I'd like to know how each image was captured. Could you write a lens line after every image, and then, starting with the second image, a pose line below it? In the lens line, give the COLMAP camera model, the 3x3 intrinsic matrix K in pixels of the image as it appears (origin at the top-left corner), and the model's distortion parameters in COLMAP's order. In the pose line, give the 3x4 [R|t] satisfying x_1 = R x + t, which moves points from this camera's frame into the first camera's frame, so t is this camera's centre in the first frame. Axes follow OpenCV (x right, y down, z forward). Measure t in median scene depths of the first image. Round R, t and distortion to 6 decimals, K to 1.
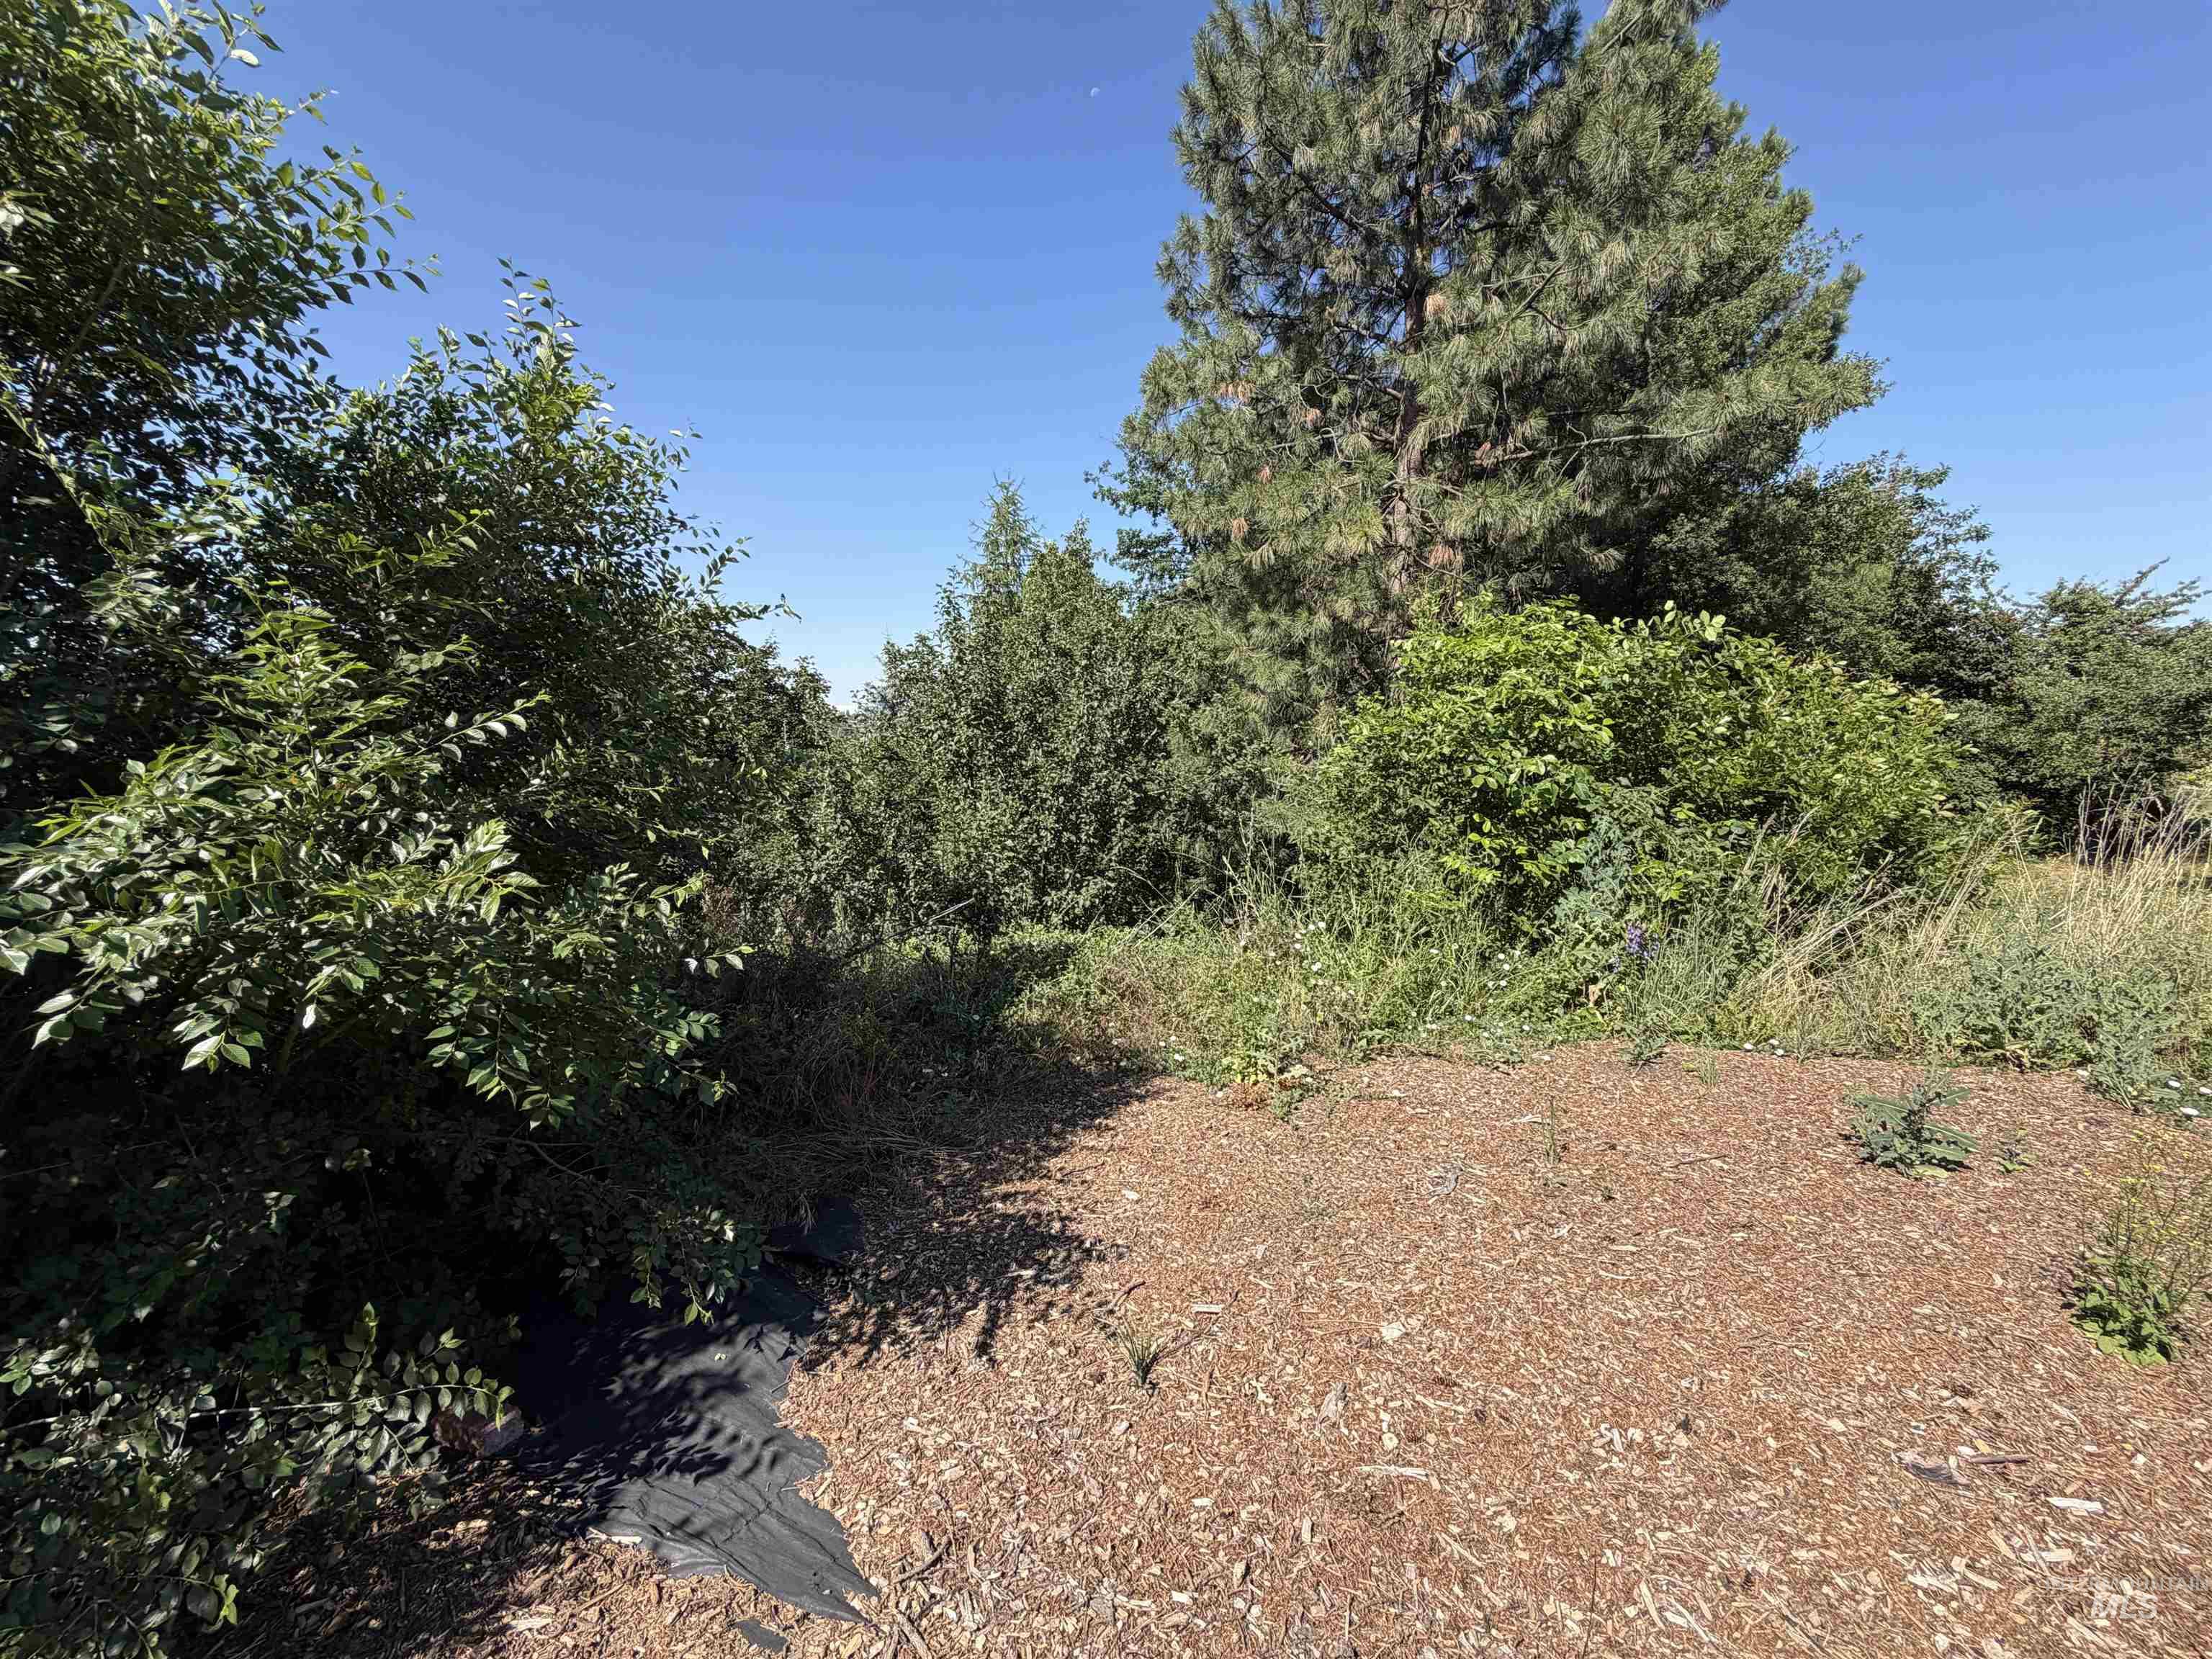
lens RADIAL K [[883.4, 0, 1096.8], [0, 883.4, 831.2], [0, 0, 1]] dist [0.001764, -0.001223]
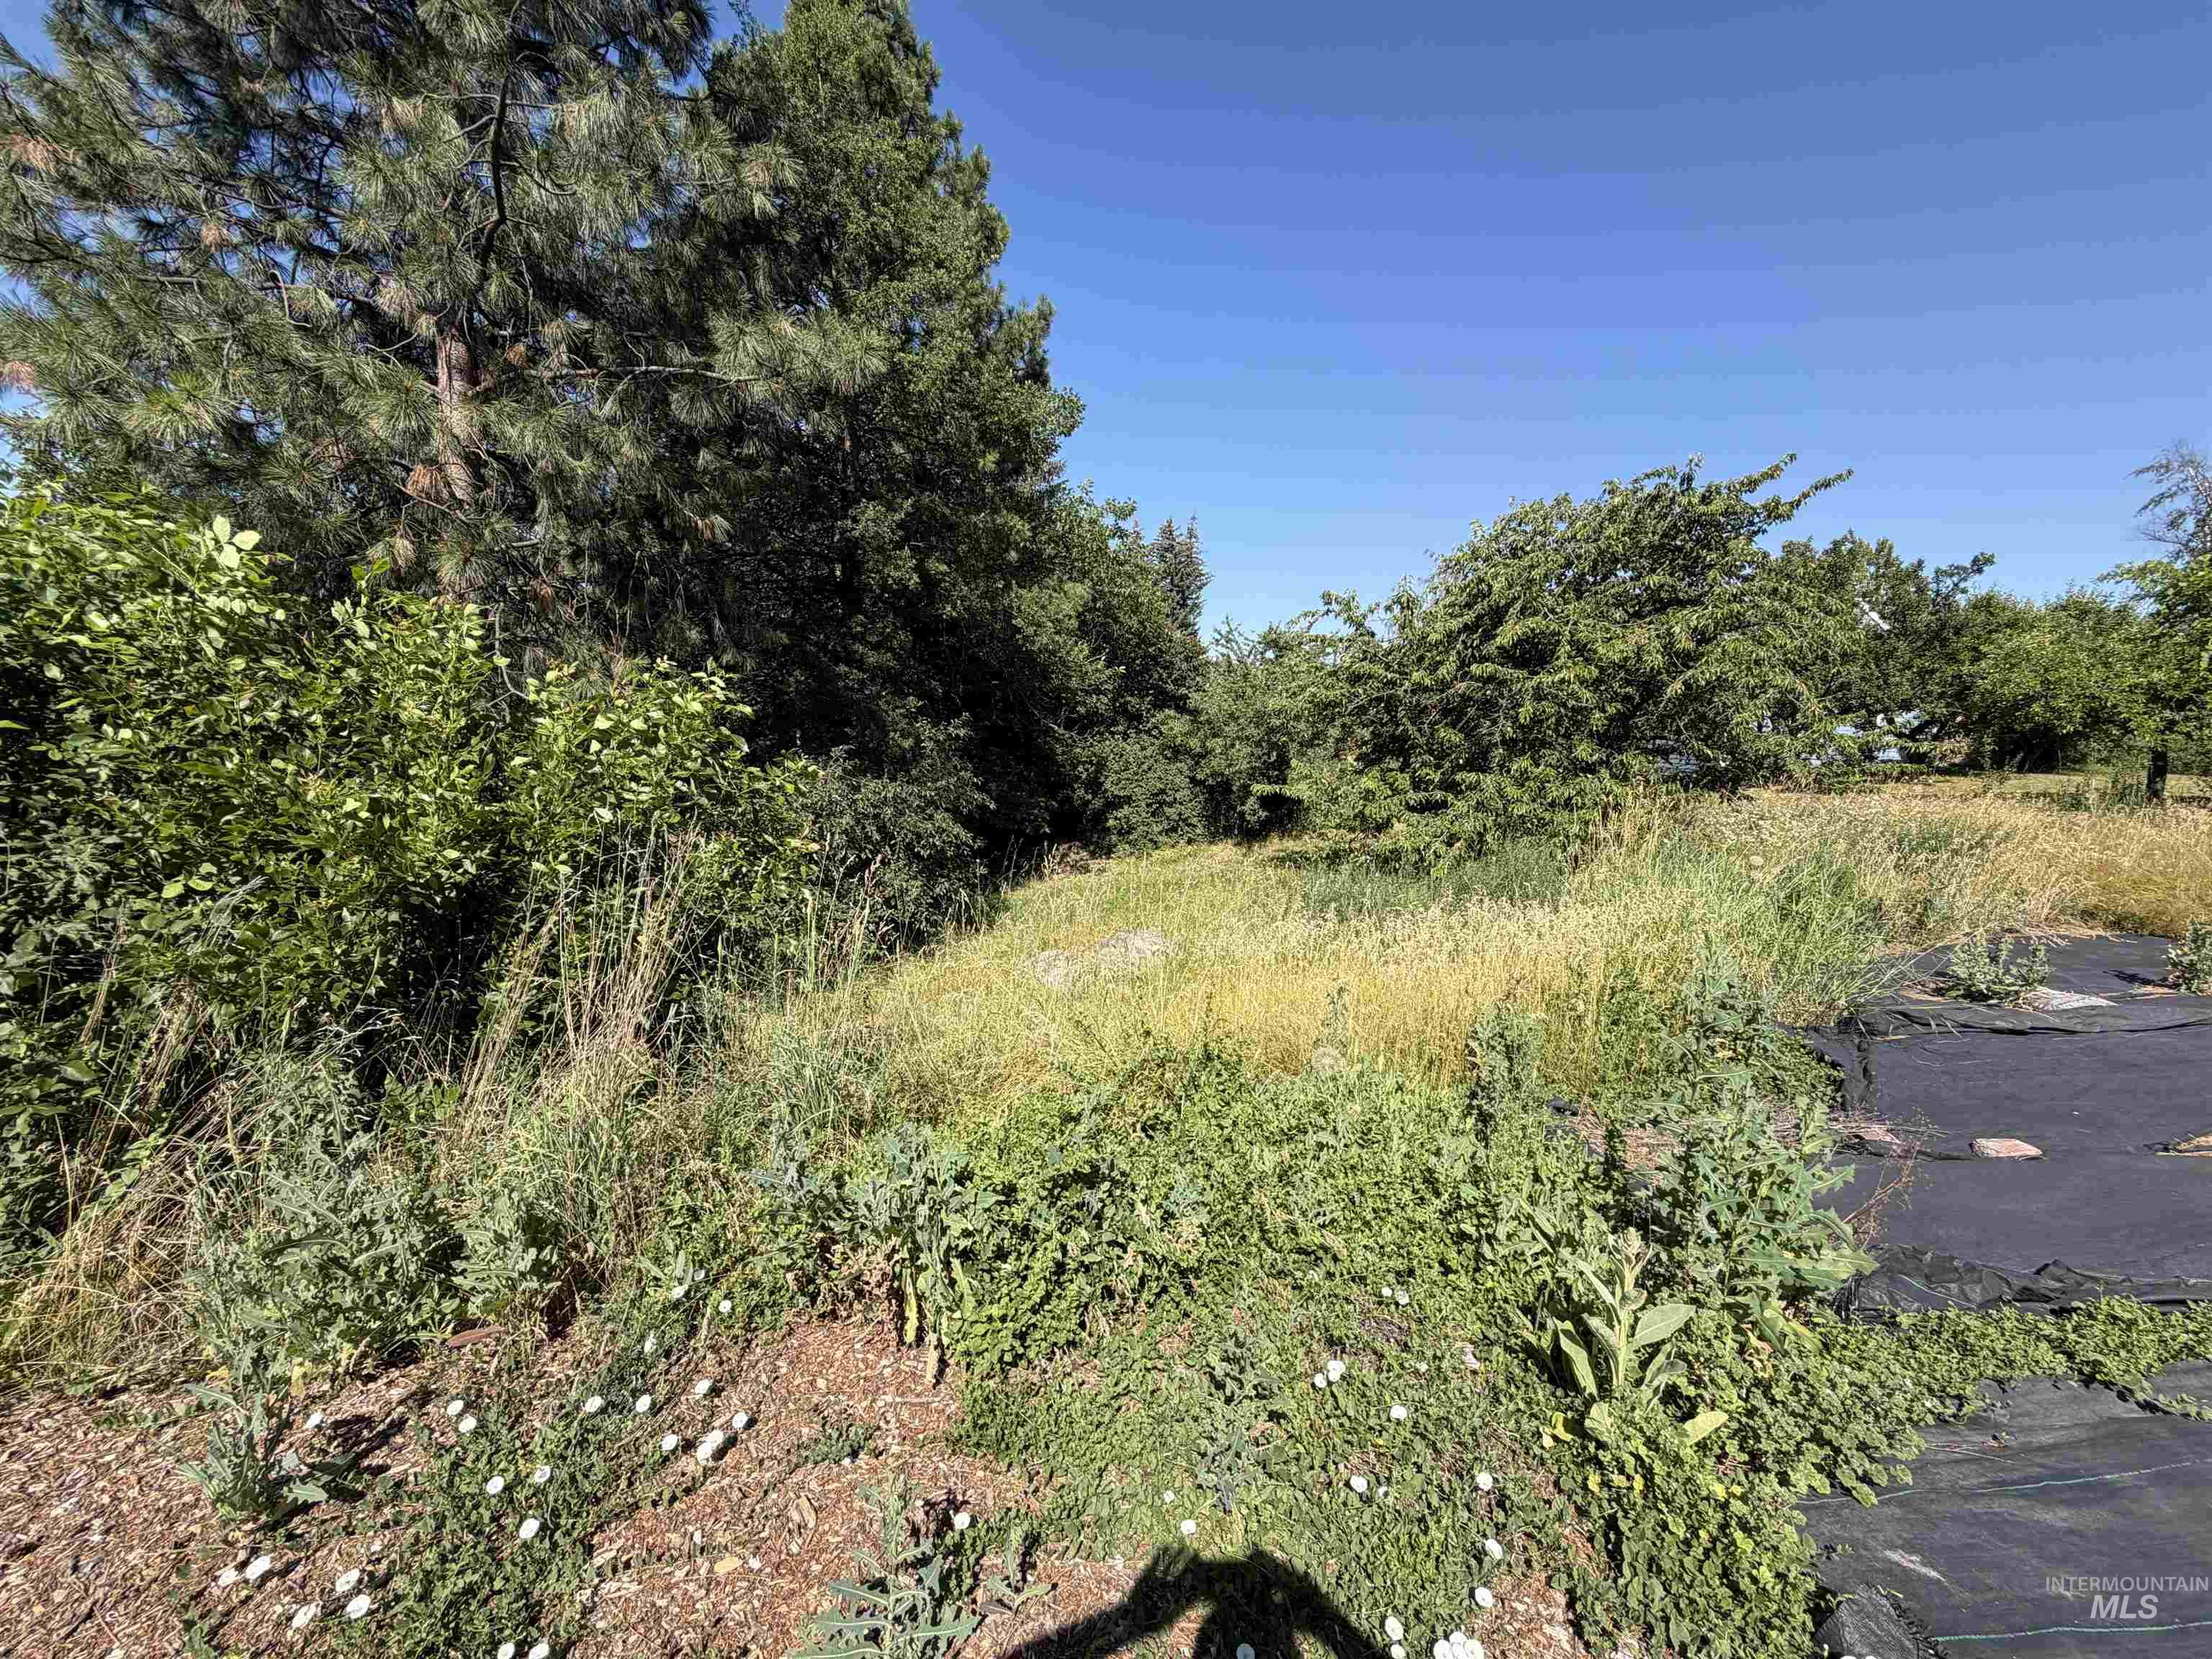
lens RADIAL K [[883.4, 0, 1095.5], [0, 883.4, 826.9], [0, 0, 1]] dist [0.001764, -0.001223]
pose [[0.835329, -0.043957, 0.547990, 0.308115], [0.044732, 0.998928, 0.011943, -0.012561], [-0.547927, 0.014536, 0.836400, 0.083571]]
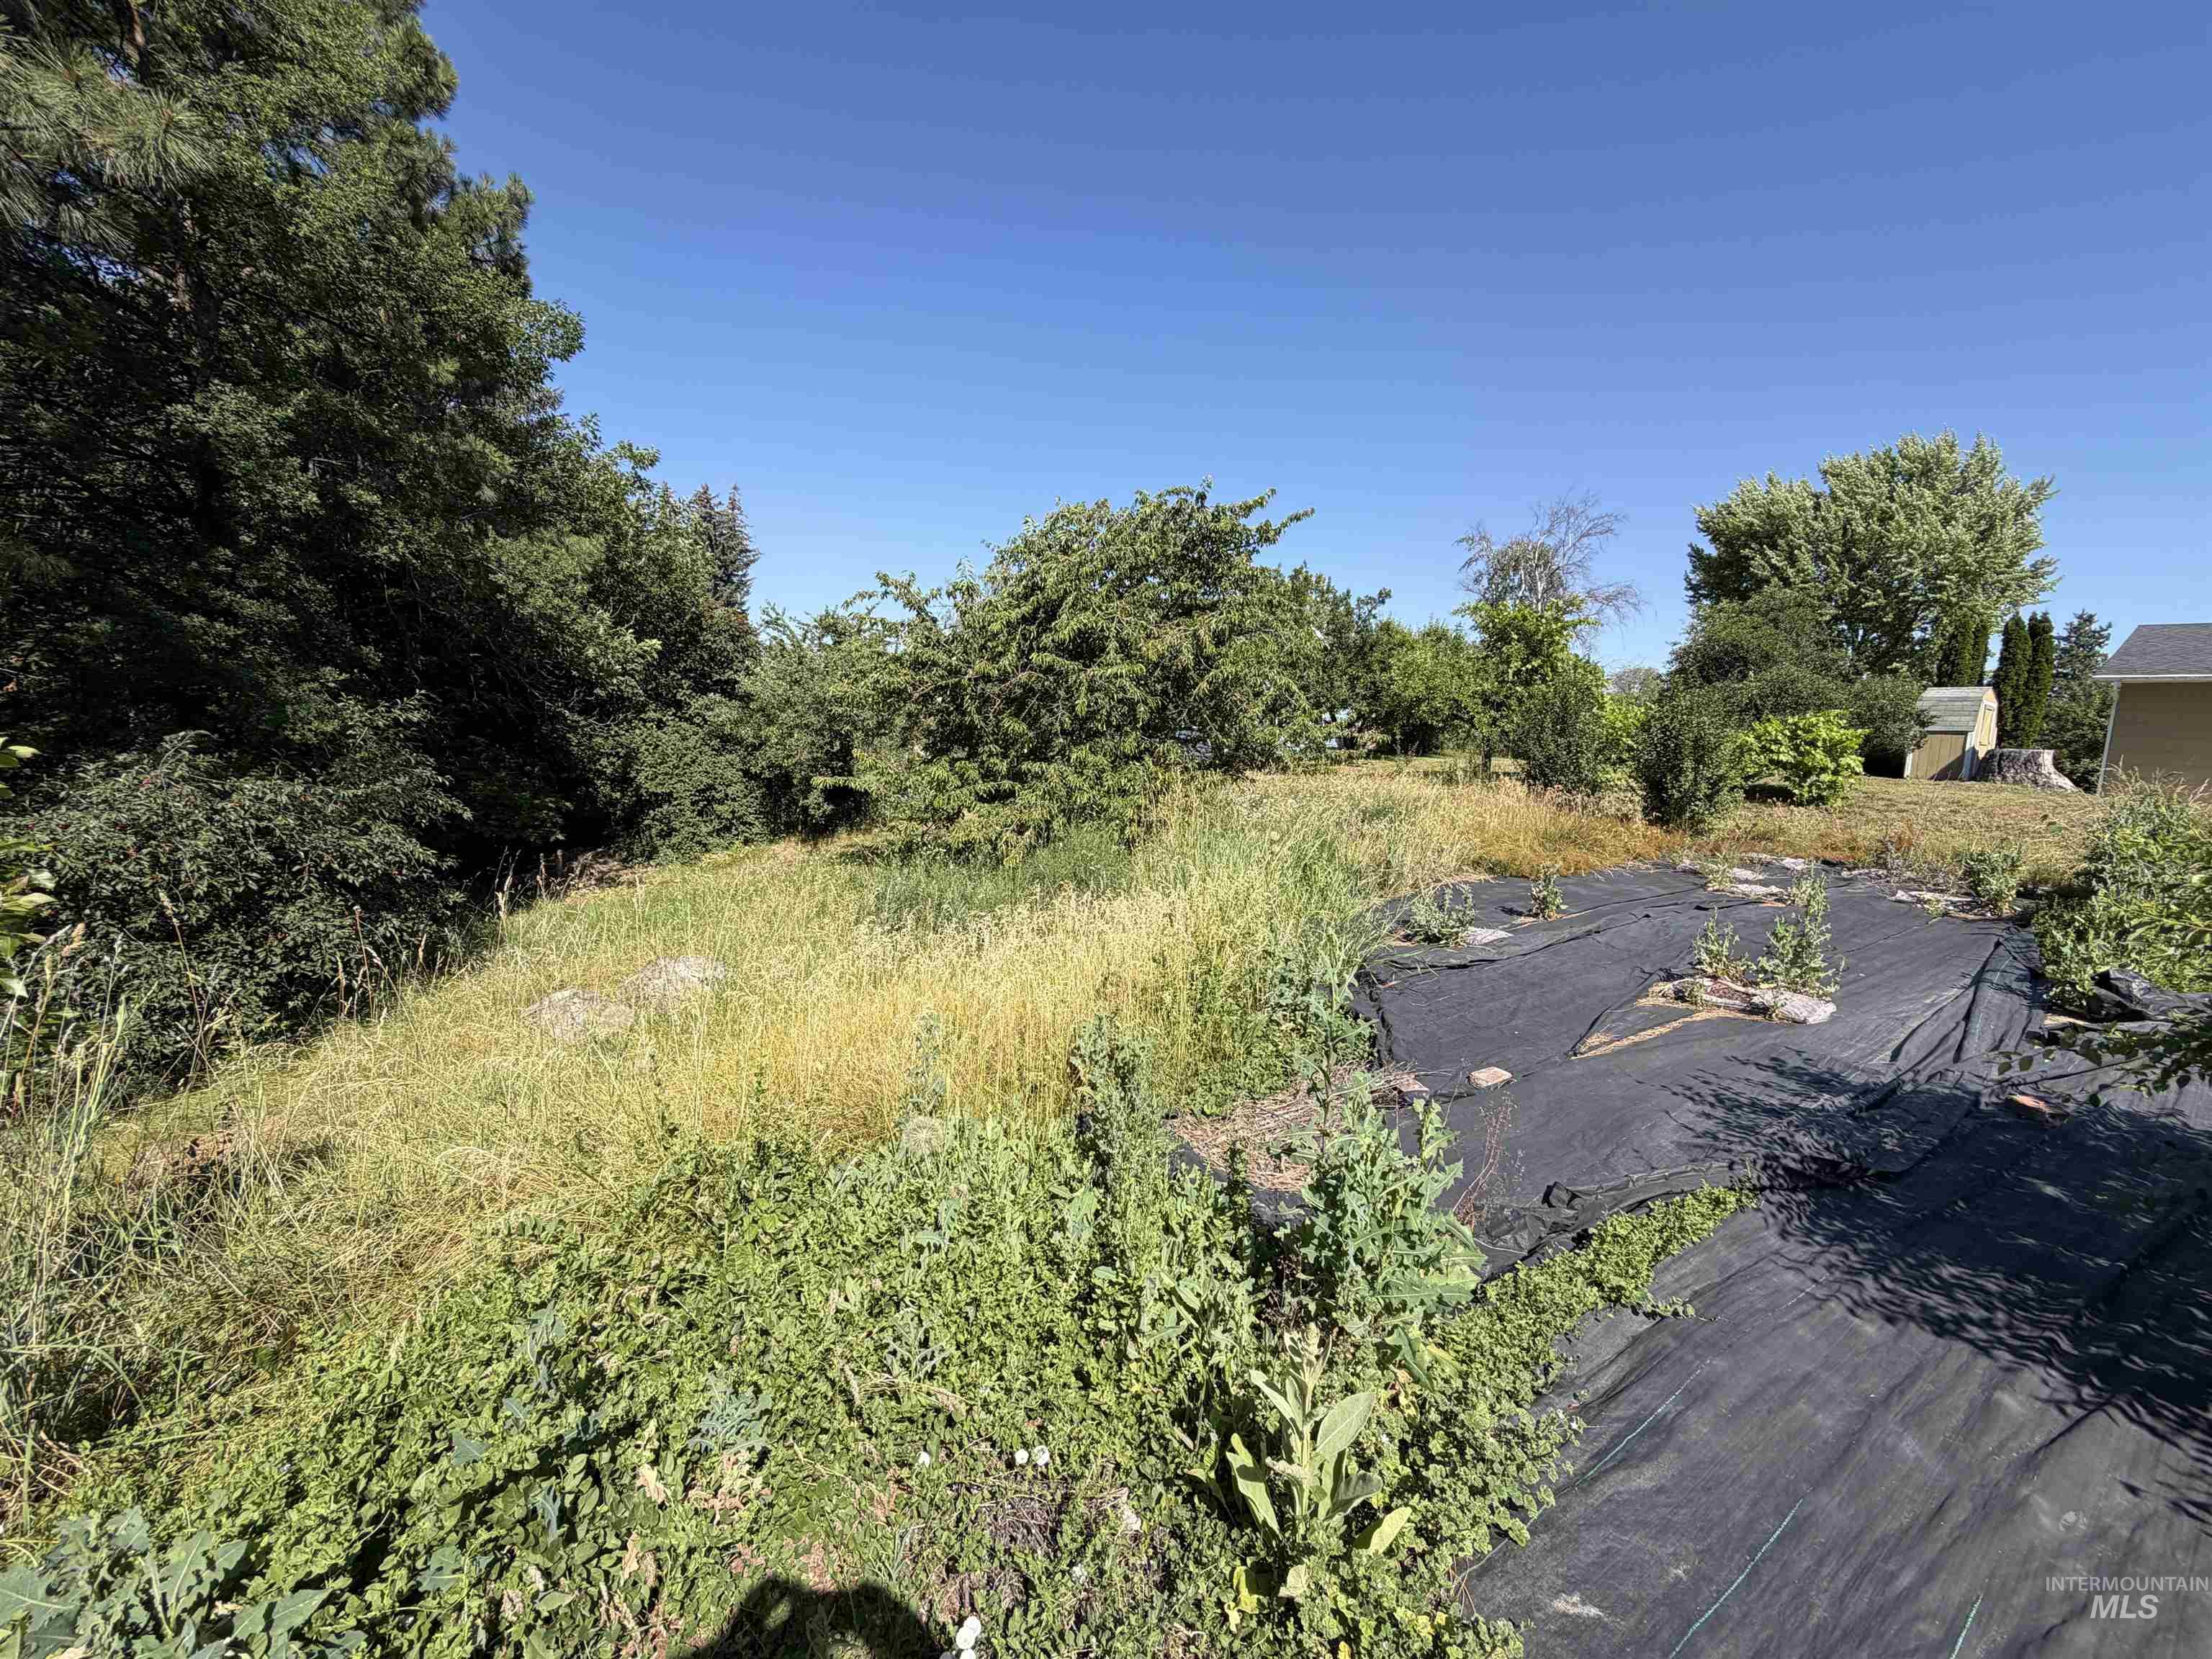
lens RADIAL K [[883.4, 0, 1105.9], [0, 883.4, 828.6], [0, 0, 1]] dist [0.001764, -0.001223]
pose [[0.476386, -0.084348, 0.875181, 0.339894], [0.075655, 0.995628, 0.054775, -0.014640], [-0.875975, 0.040118, 0.480685, 0.114812]]
